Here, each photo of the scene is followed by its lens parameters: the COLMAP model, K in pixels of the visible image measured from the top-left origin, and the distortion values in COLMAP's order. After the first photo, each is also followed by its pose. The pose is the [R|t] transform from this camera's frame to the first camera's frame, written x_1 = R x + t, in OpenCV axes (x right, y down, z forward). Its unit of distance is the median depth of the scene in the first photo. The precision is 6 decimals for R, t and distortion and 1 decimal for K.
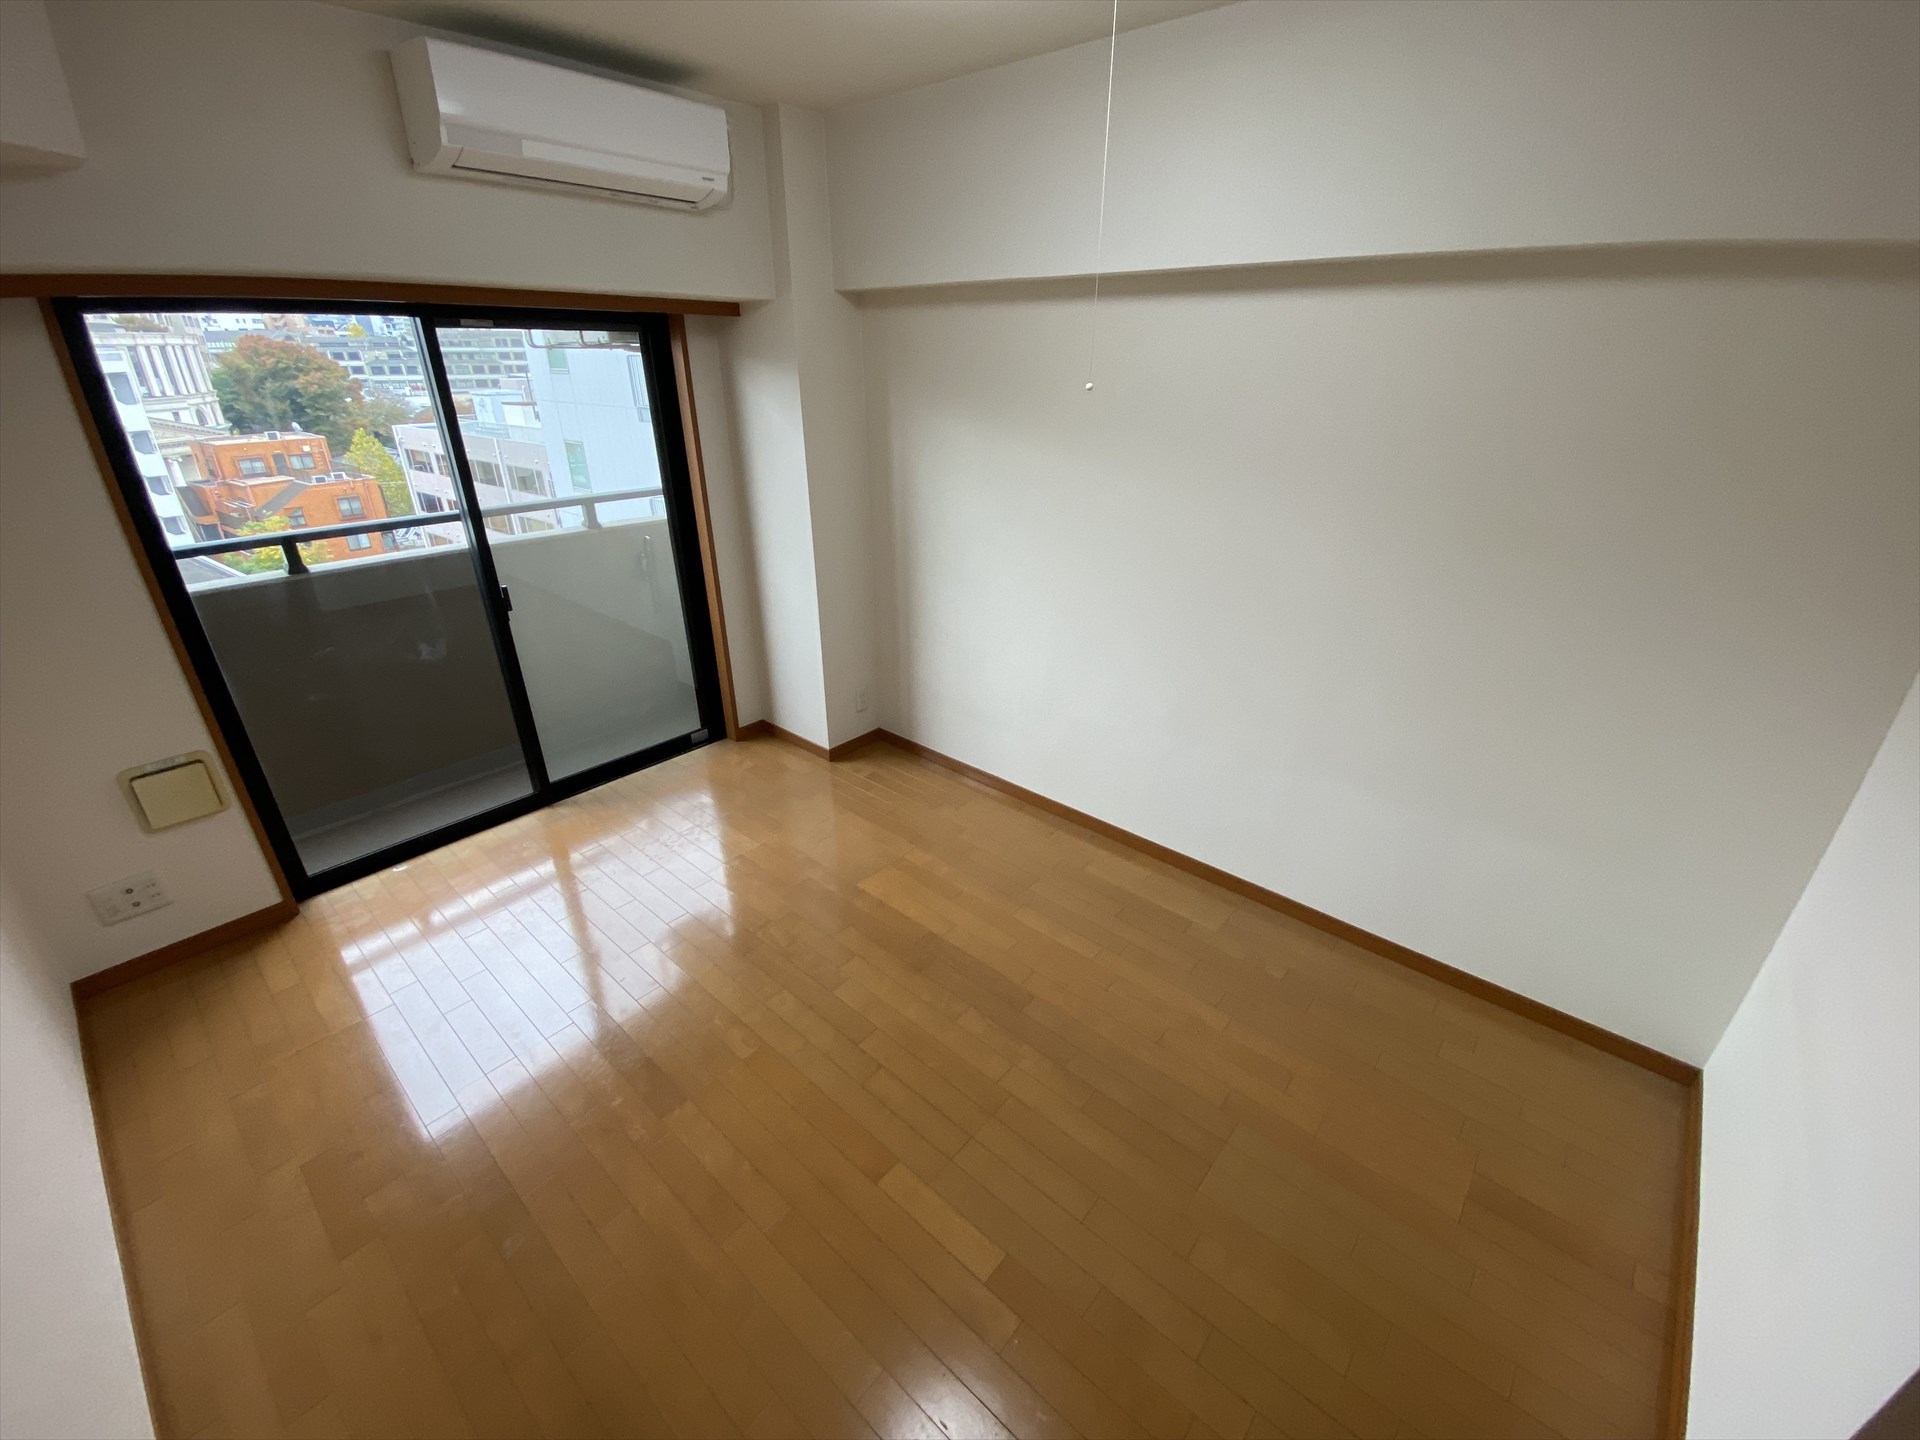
lens RADIAL K [[762.9, 0, 973.0], [0, 762.9, 723.5], [0, 0, 1]] dist [-0.049402, -0.000568]
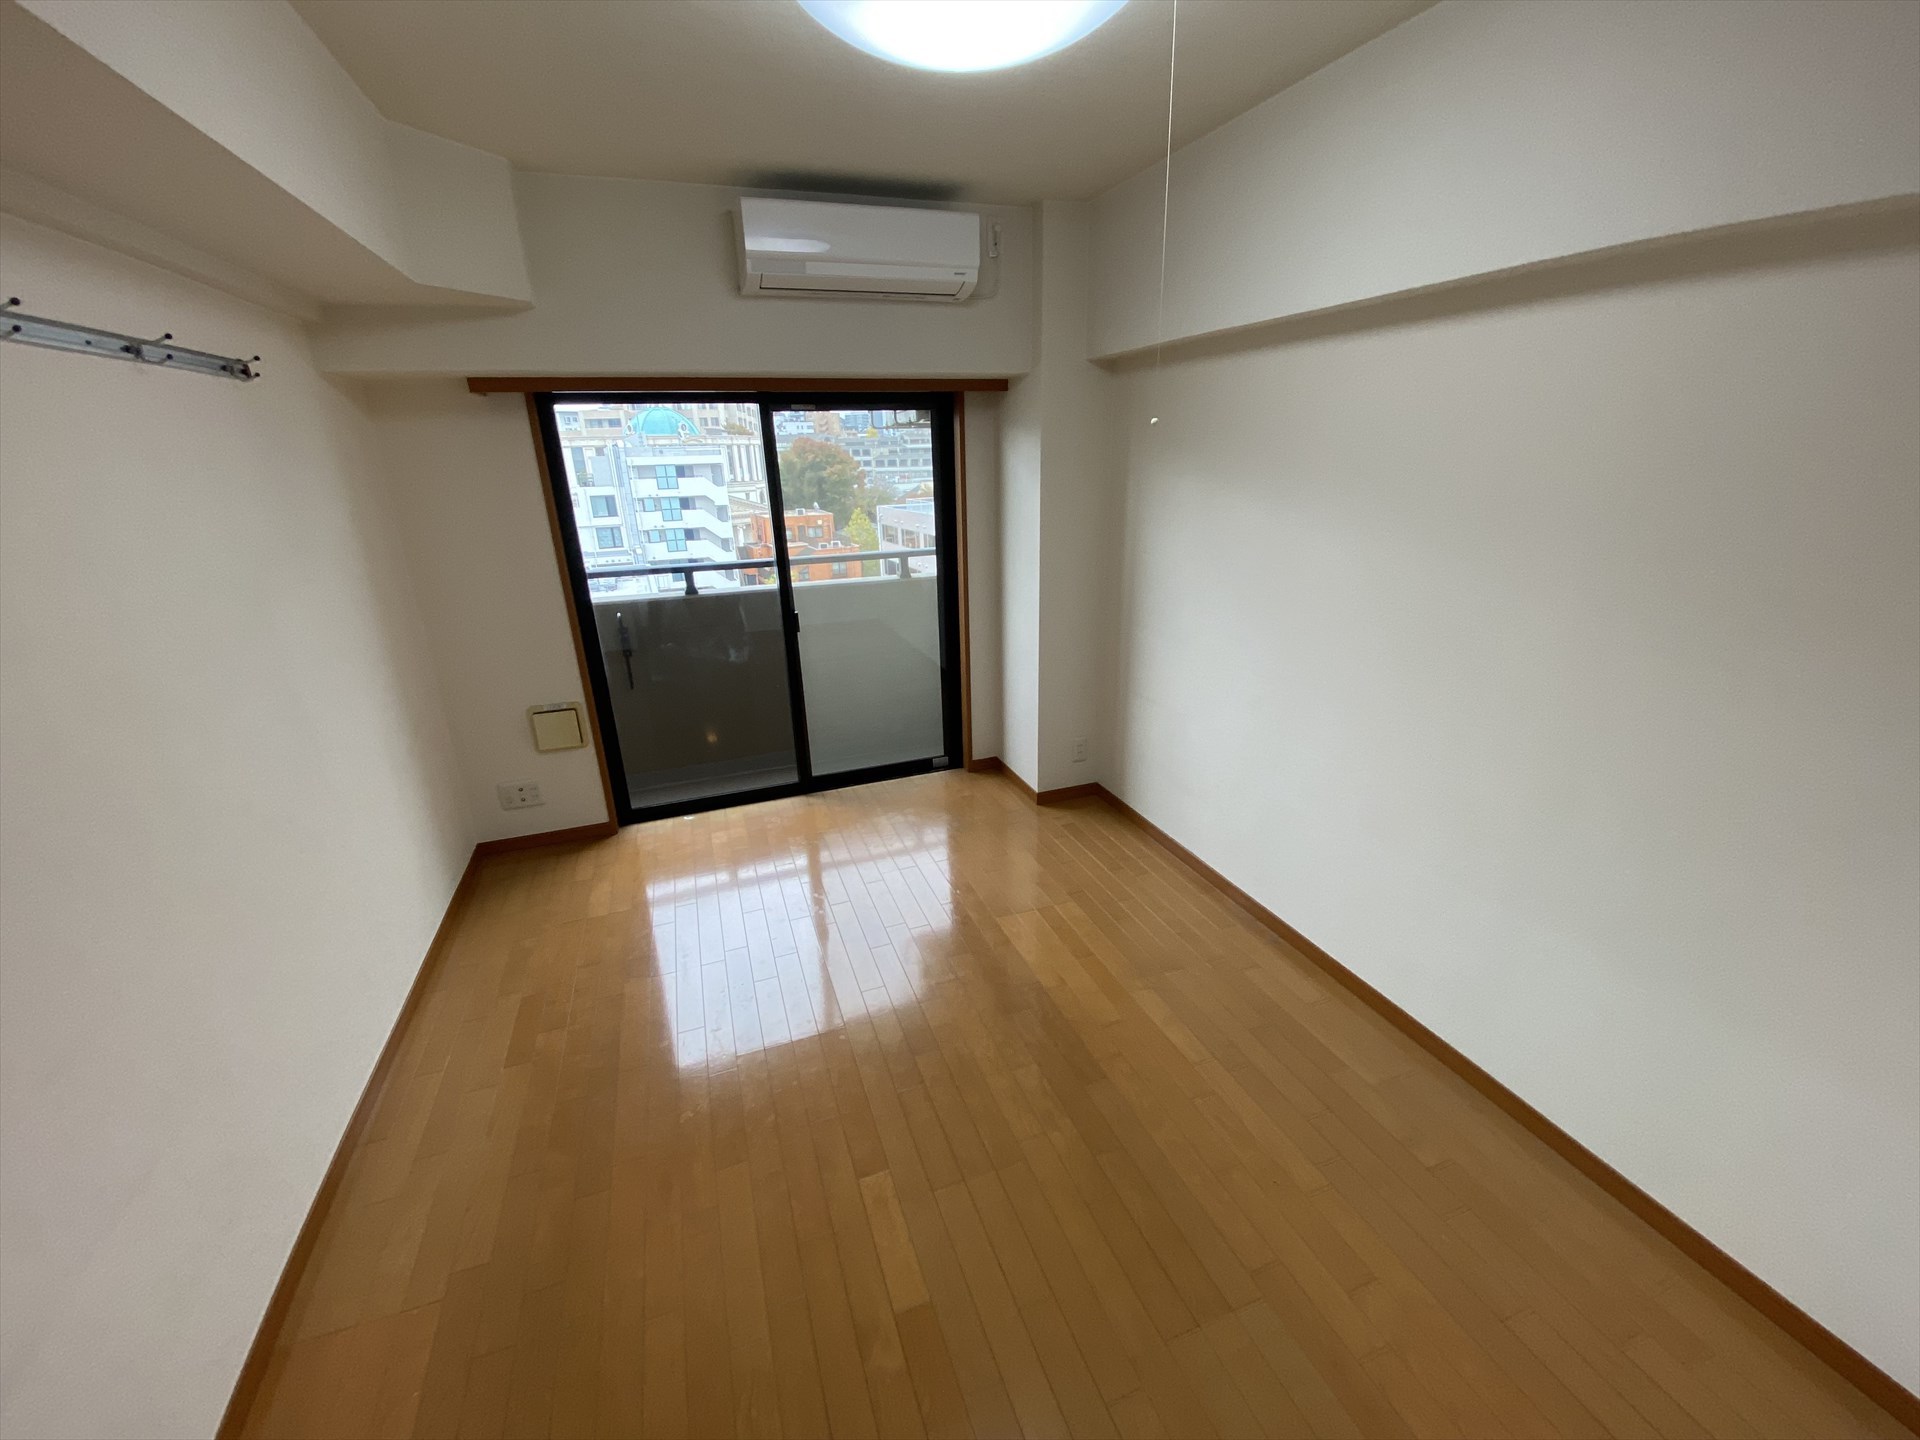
lens RADIAL K [[762.9, 0, 973.0], [0, 762.9, 723.5], [0, 0, 1]] dist [-0.049402, -0.000568]
pose [[0.860209, 0.126982, -0.493878, 0.253085], [-0.177869, 0.982389, -0.057218, 0.018217], [0.477915, 0.137065, 0.867647, 0.060956]]
